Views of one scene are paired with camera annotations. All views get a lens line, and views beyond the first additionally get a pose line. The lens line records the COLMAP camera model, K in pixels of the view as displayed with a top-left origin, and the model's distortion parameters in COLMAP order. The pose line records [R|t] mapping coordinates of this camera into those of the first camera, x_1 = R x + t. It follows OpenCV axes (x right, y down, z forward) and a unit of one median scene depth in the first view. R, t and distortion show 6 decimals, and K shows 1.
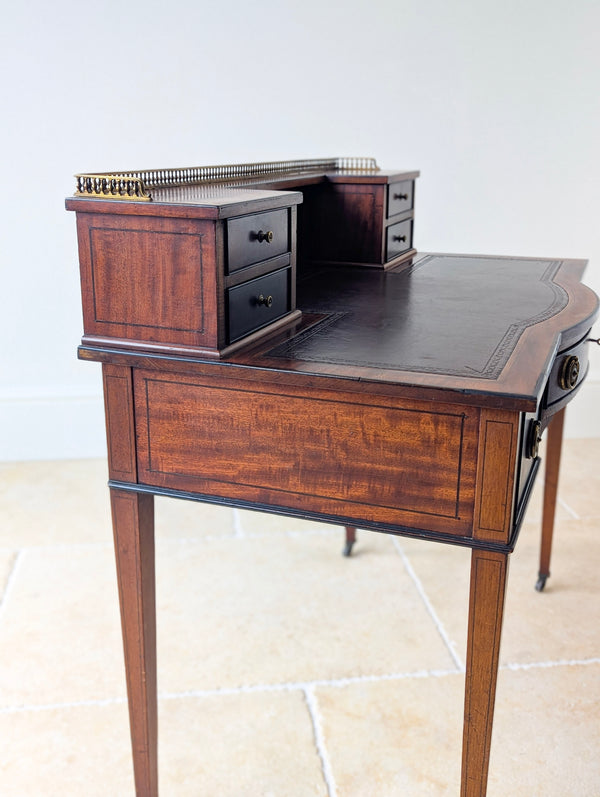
lens RADIAL K [[858.0, 0, 314.7], [0, 858.0, 363.8], [0, 0, 1]] dist [0.028405, 0.000000]
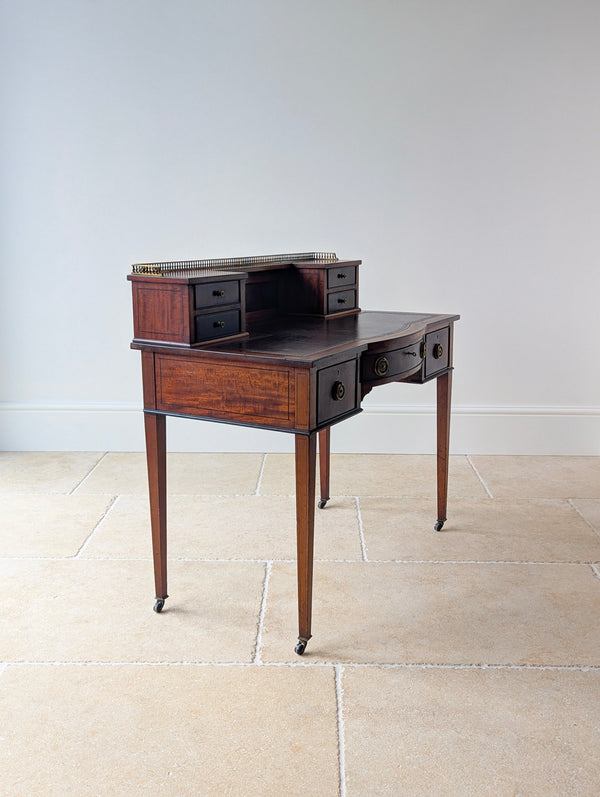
lens RADIAL K [[858.0, 0, 318.6], [0, 858.0, 362.8], [0, 0, 1]] dist [0.028405, 0.000000]
pose [[0.987601, 0.018232, -0.155926, 0.529360], [-0.032786, 0.995285, -0.091286, 0.211860], [0.153526, 0.095267, 0.983542, -1.048630]]
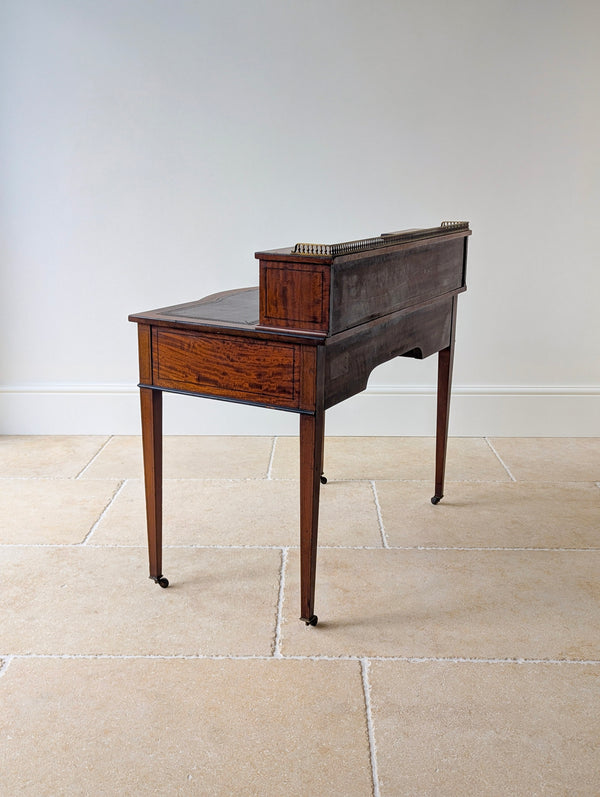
lens RADIAL K [[858.0, 0, 299.9], [0, 858.0, 366.5], [0, 0, 1]] dist [0.028405, 0.000000]
pose [[0.984345, 0.016263, -0.175500, 0.455279], [-0.028868, 0.997163, -0.069515, 0.226324], [0.173872, 0.073493, 0.982022, -0.917350]]
